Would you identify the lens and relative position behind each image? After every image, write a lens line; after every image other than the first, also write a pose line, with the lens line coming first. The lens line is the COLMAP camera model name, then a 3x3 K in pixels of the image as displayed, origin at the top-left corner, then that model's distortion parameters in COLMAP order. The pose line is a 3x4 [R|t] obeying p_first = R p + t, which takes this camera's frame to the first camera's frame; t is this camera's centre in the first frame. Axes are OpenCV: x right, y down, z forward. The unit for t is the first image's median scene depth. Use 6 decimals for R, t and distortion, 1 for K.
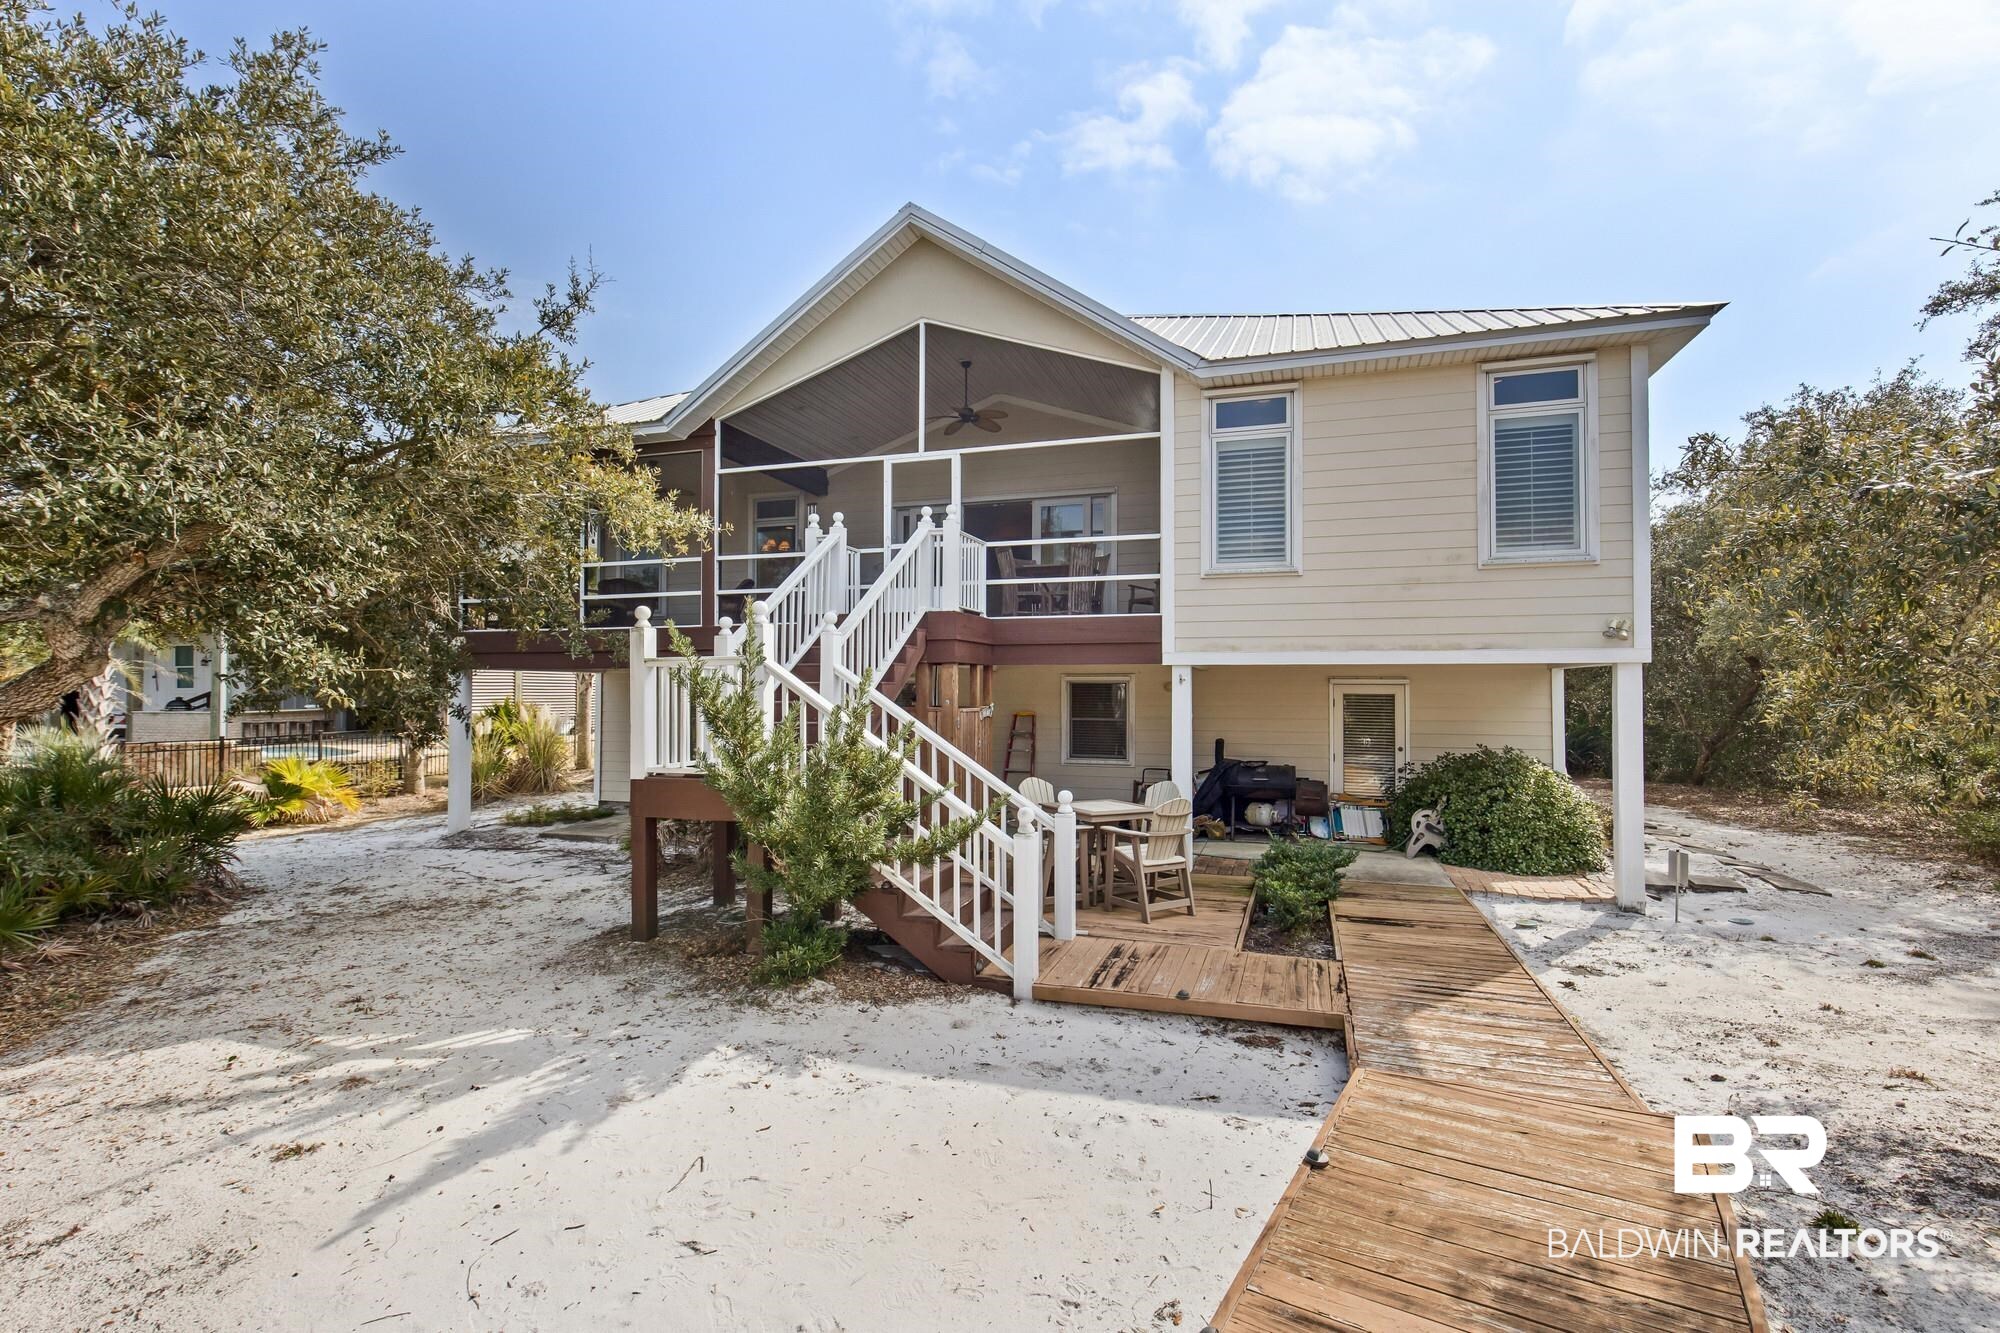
lens RADIAL K [[919.7, 0, 1003.7], [0, 919.7, 667.2], [0, 0, 1]] dist [0.003251, 0.000016]
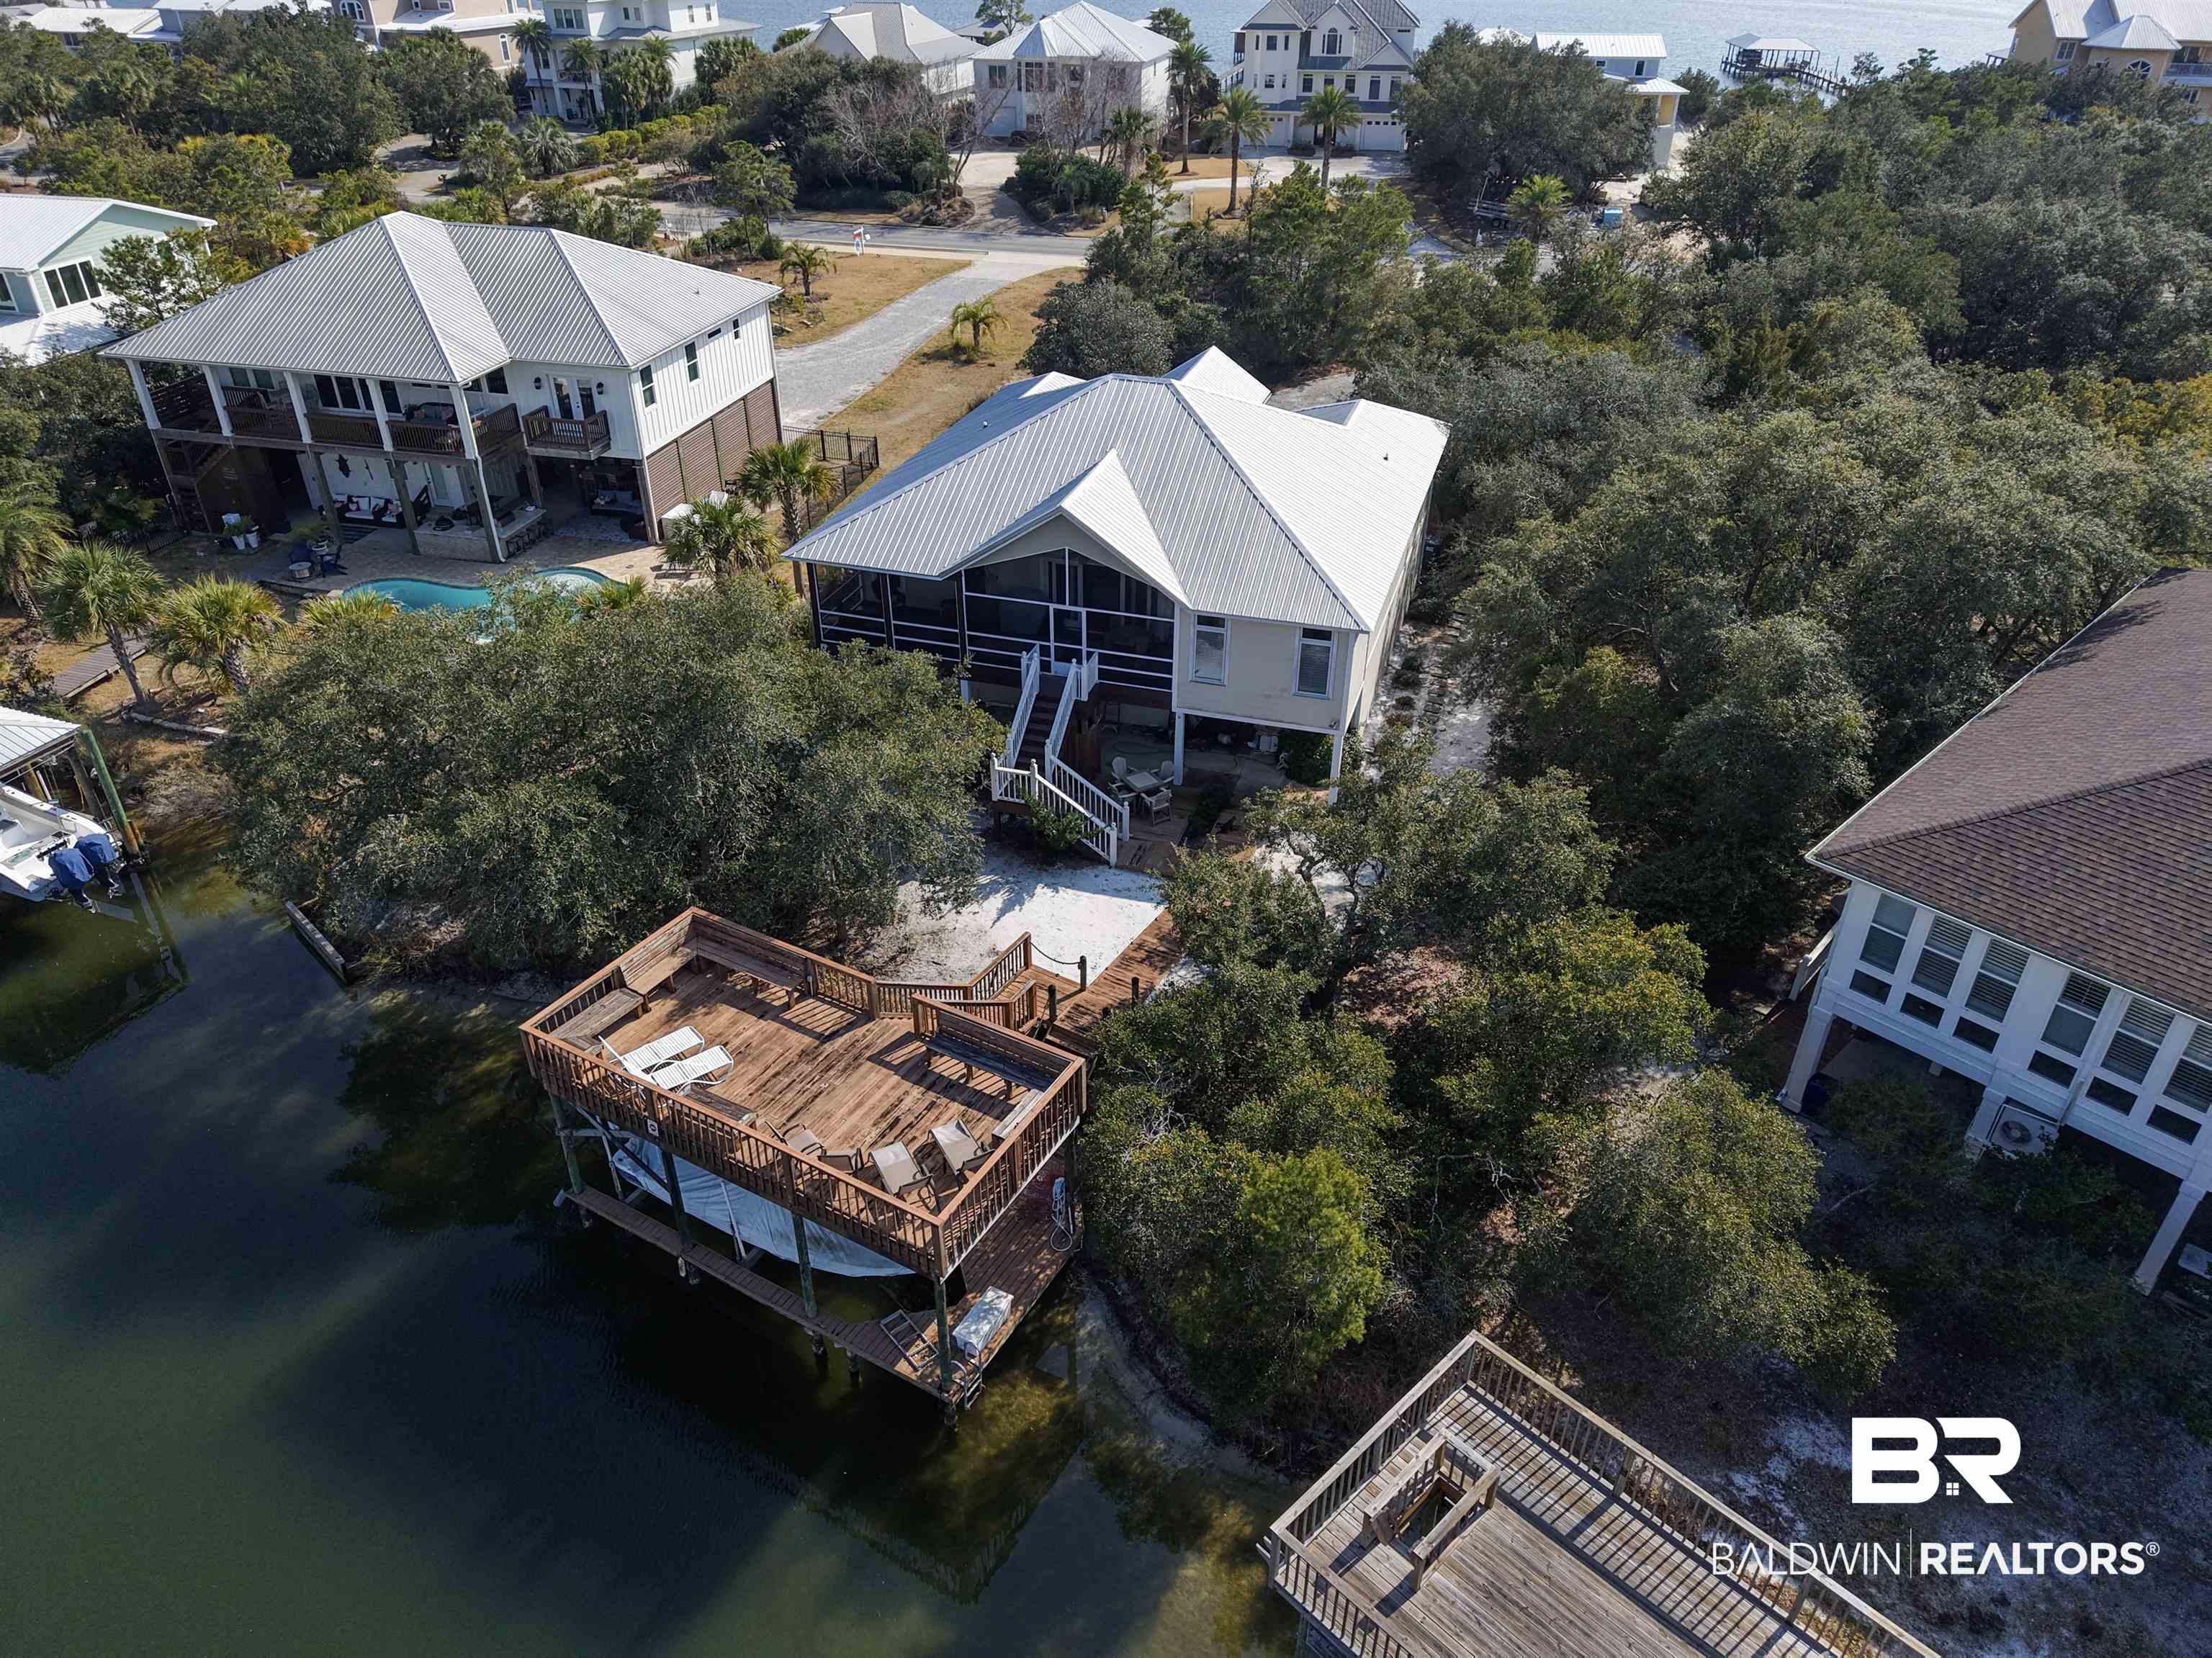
lens RADIAL K [[1522.2, 0, 1109.7], [0, 1522.2, 830.1], [0, 0, 1]] dist [0.042617, 0.002084]
pose [[0.999959, -0.005266, 0.007421, -0.021016], [0.000321, 0.835450, 0.549566, -1.923638], [-0.009094, -0.549541, 0.835417, -2.490108]]
